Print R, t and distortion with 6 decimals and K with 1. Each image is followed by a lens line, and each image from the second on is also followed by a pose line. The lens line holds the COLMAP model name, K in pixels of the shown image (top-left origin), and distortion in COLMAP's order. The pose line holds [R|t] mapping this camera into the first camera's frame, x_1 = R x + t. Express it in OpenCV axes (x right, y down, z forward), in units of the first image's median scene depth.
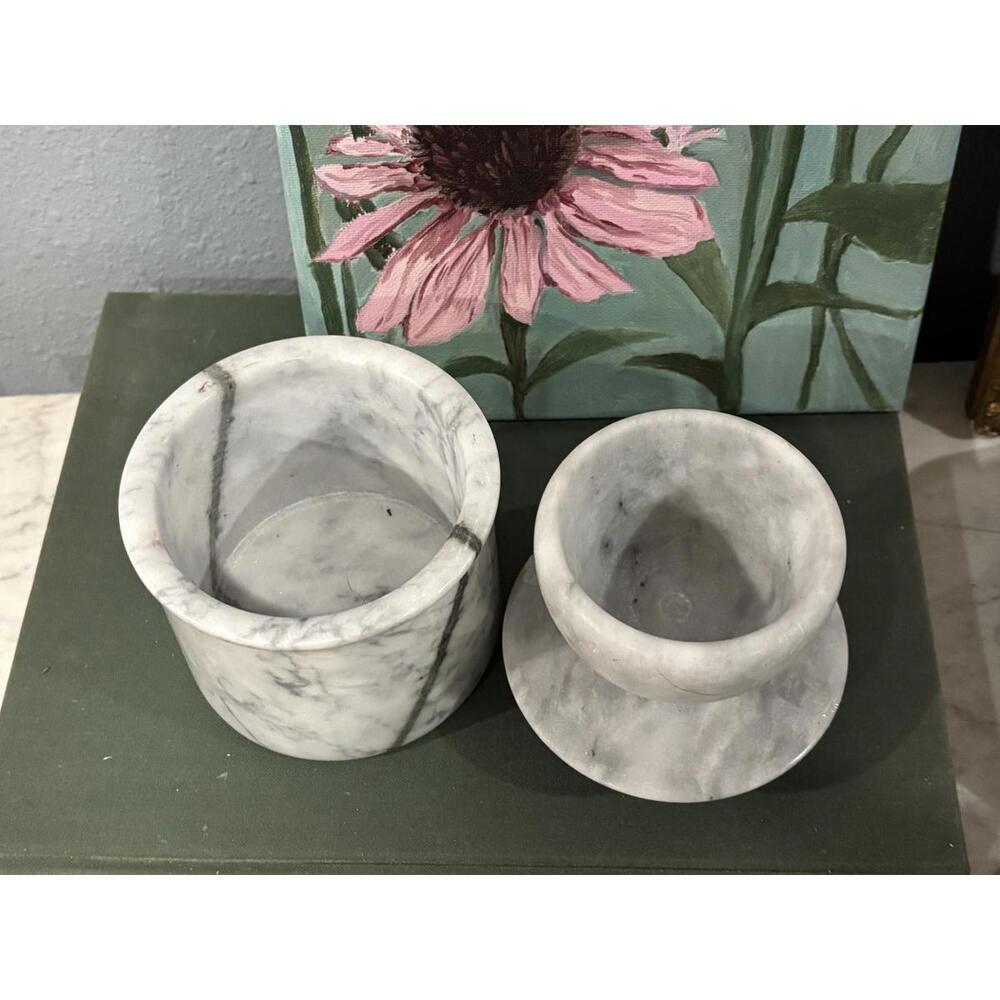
lens RADIAL K [[1338.8, 0, 500.0], [0, 1338.8, 500.0], [0, 0, 1]] dist [0.279820, -0.992171]
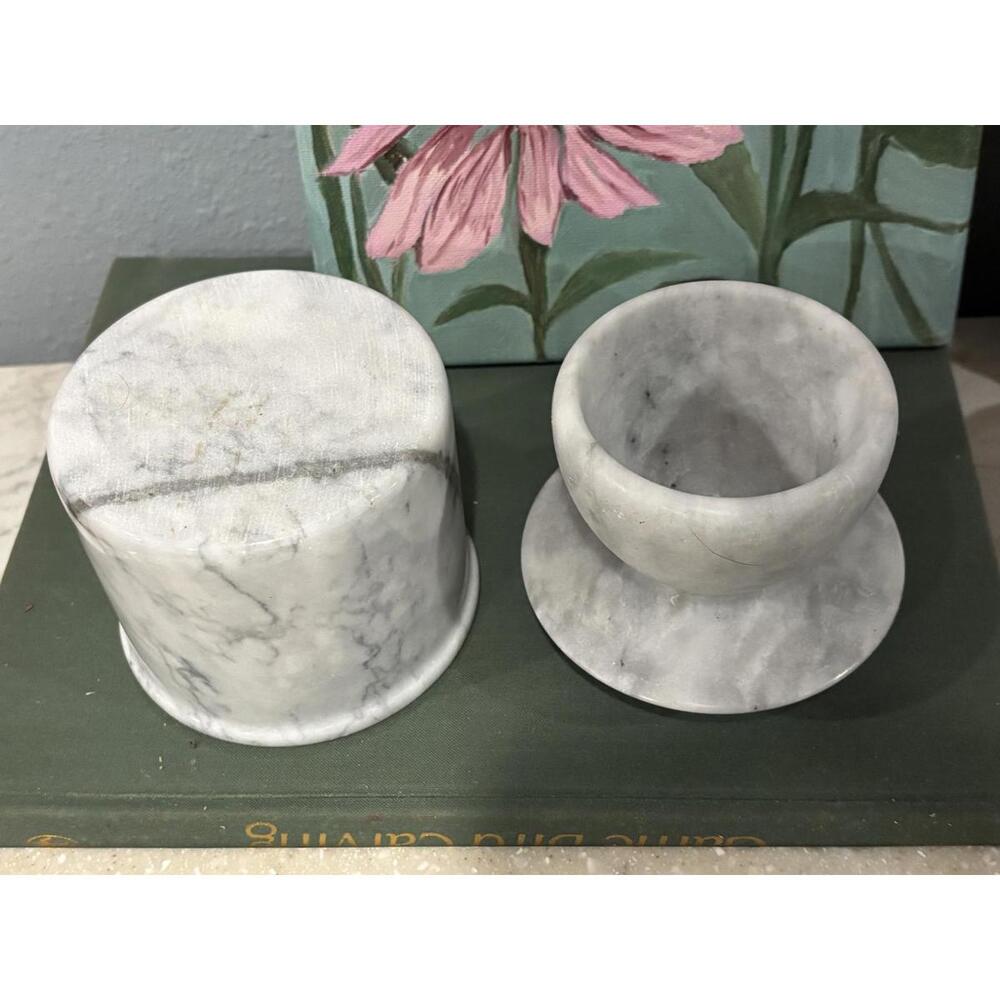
lens RADIAL K [[1338.8, 0, 500.0], [0, 1338.8, 500.0], [0, 0, 1]] dist [0.279820, -0.992171]
pose [[0.999553, -0.009661, -0.028291, 0.012974], [0.006067, 0.992207, -0.124452, 0.172153], [0.029273, 0.124224, 0.991822, 0.086126]]
